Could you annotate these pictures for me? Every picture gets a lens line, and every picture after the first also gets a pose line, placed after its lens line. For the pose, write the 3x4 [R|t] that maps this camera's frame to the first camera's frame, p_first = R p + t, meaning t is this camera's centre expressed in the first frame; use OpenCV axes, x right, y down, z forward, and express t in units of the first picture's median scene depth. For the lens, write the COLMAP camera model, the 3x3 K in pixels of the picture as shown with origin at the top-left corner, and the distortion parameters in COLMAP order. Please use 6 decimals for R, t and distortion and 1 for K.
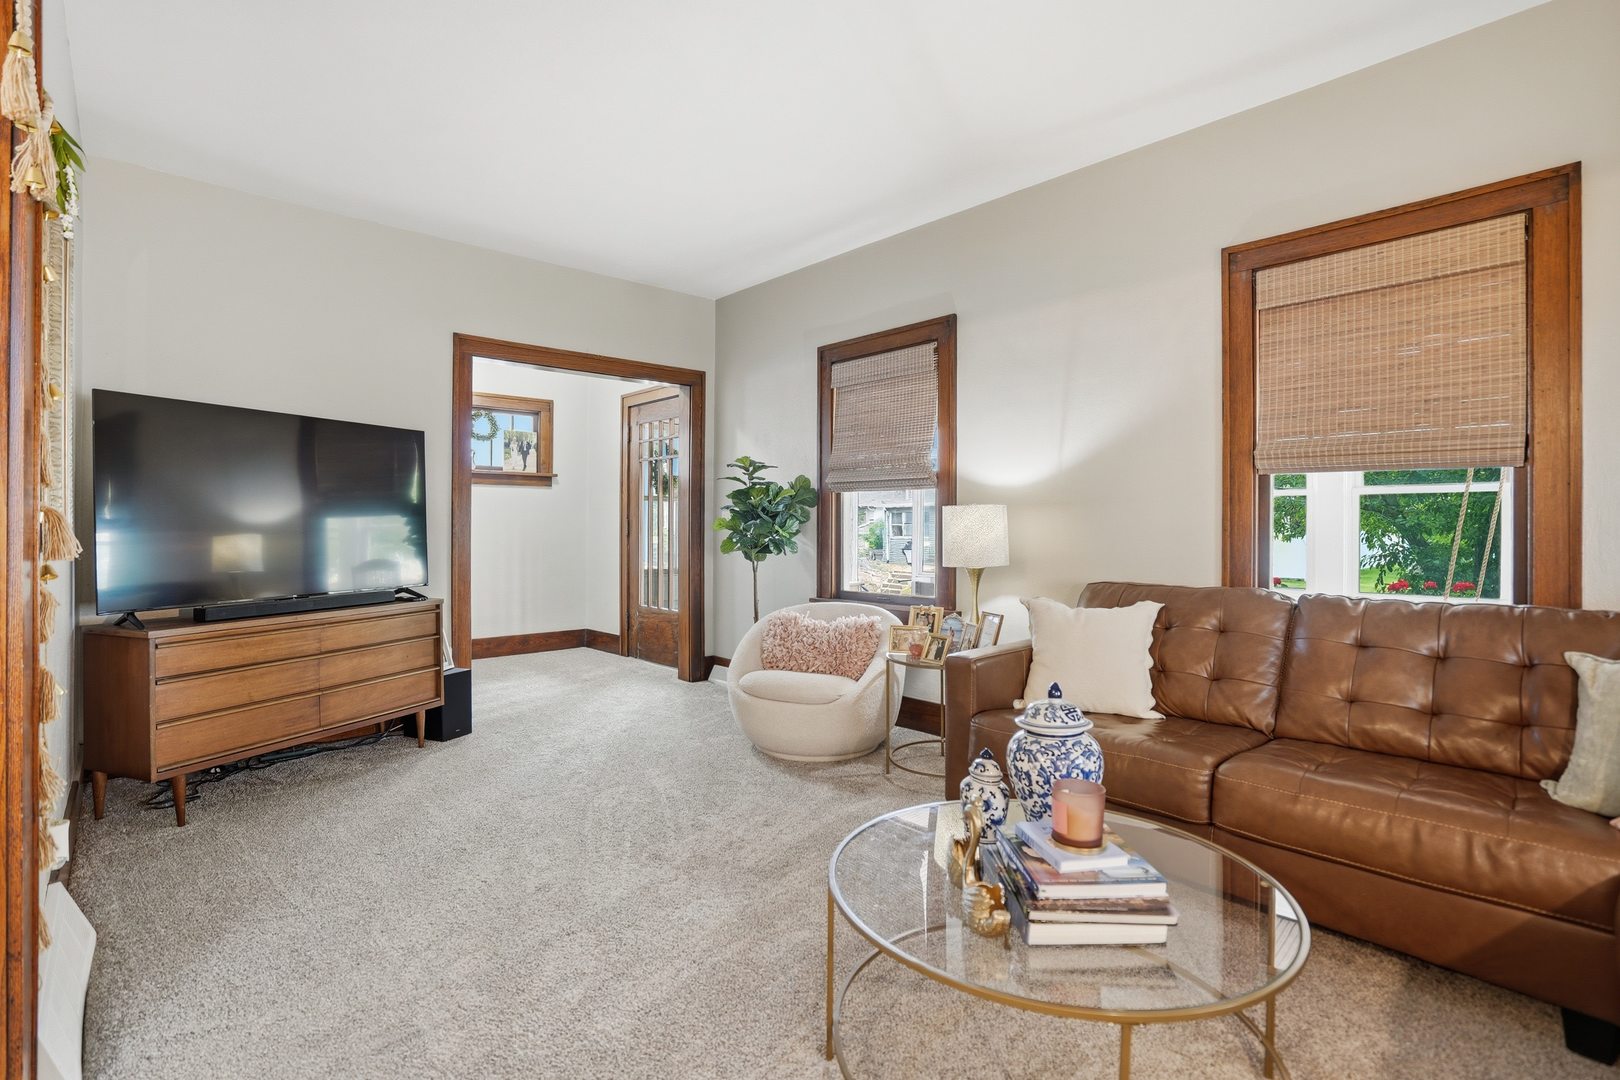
lens RADIAL K [[768.5, 0, 805.7], [0, 768.5, 532.9], [0, 0, 1]] dist [-0.020660, 0.003403]
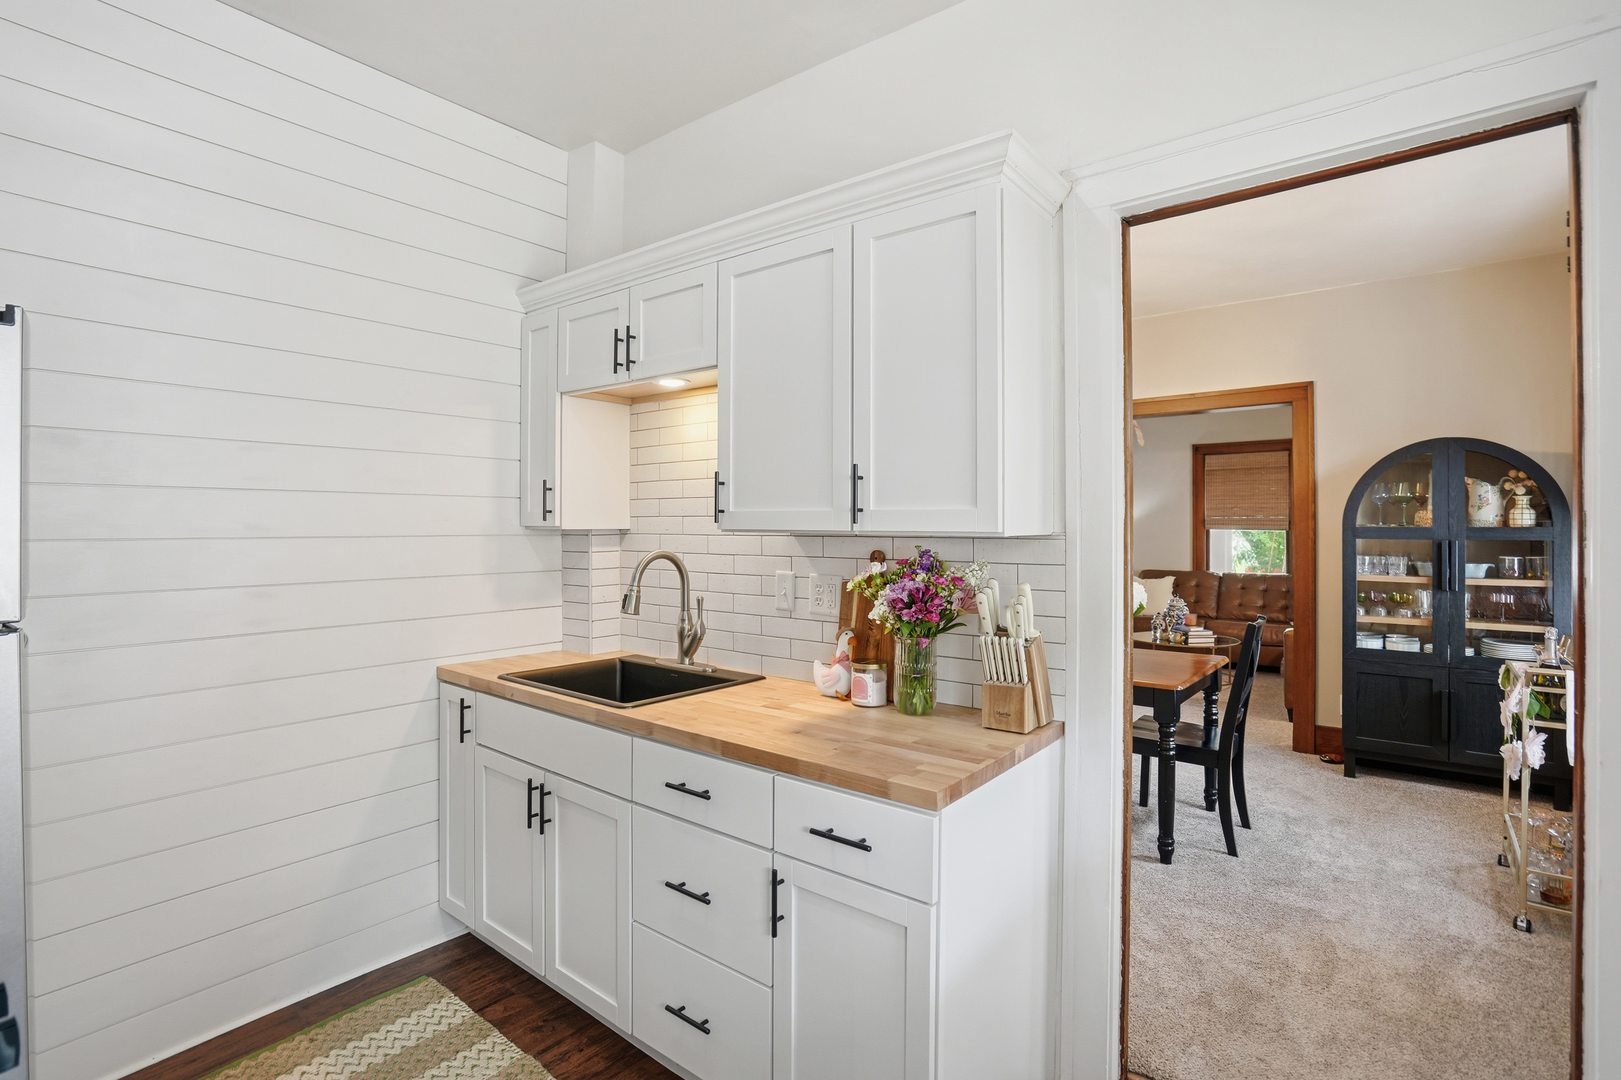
lens RADIAL K [[769.0, 0, 816.8], [0, 769.0, 537.6], [0, 0, 1]] dist [-0.020660, 0.003403]
pose [[0.986344, -0.003695, 0.164657, -1.233567], [0.002992, 0.999985, 0.004522, -0.064631], [-0.164671, -0.003968, 0.986341, -1.475456]]
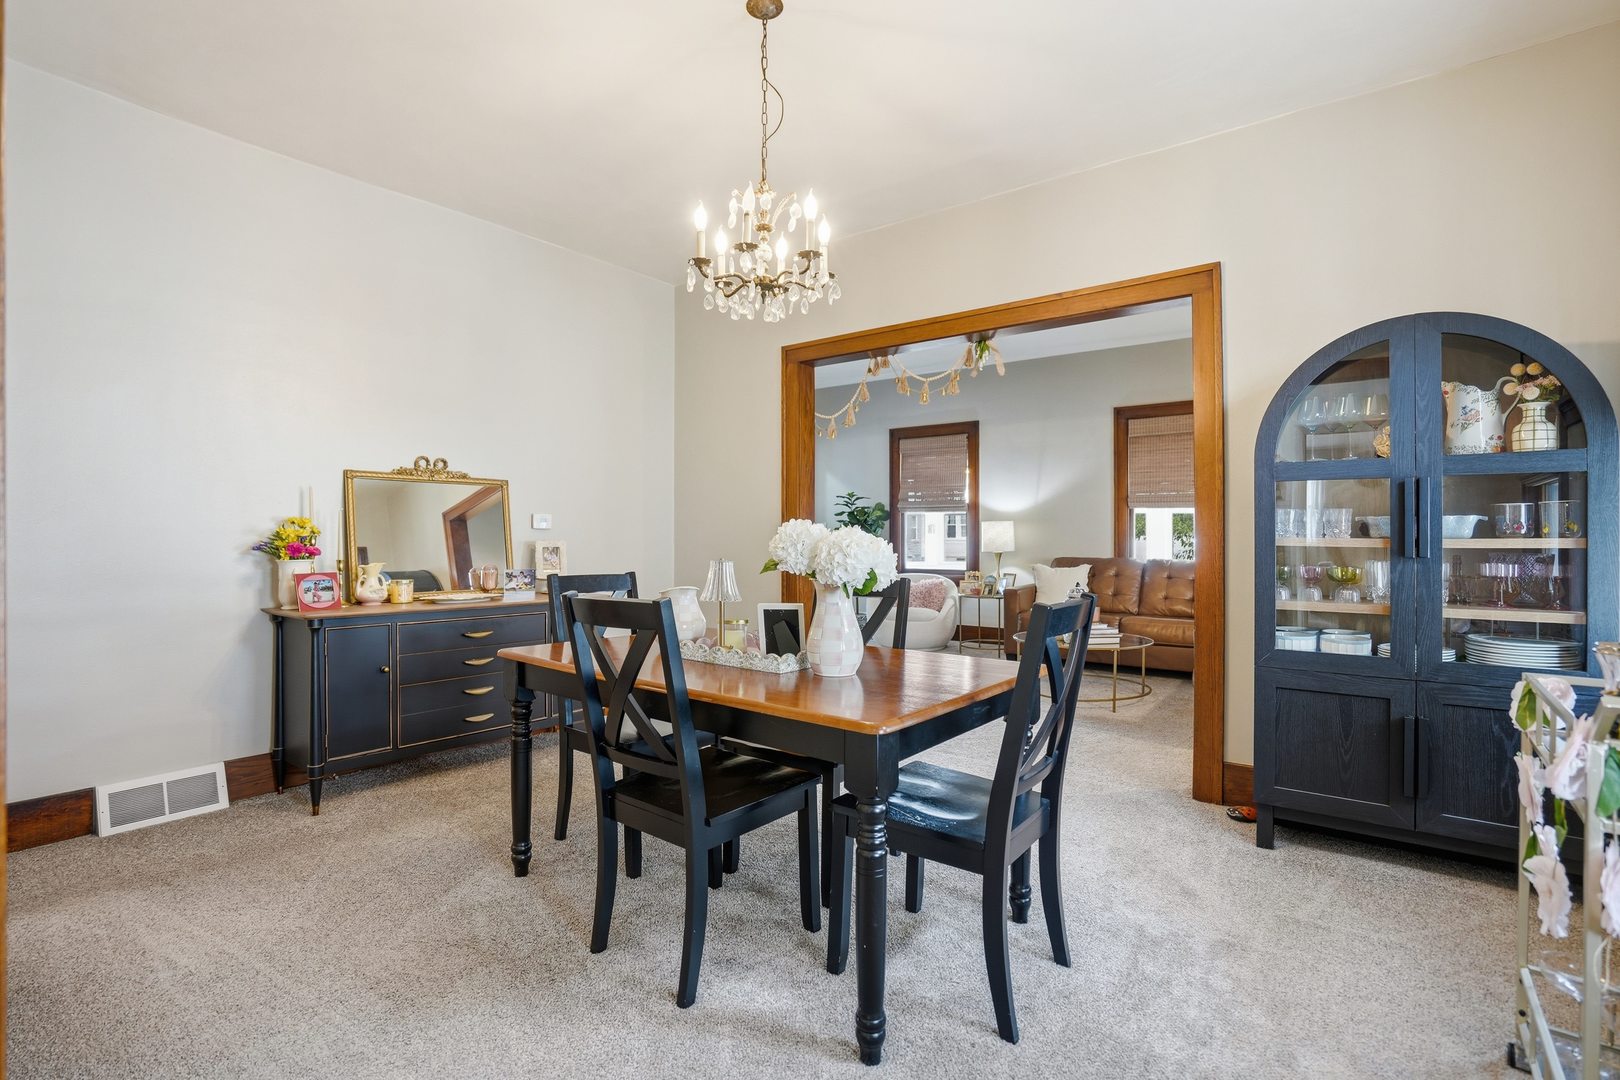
lens RADIAL K [[768.5, 0, 800.9], [0, 768.5, 543.1], [0, 0, 1]] dist [-0.020660, 0.003403]
pose [[0.984312, -0.004261, 0.176386, -0.780013], [0.002986, 0.999967, 0.007491, 0.006092], [-0.176412, -0.006847, 0.984293, -1.086620]]
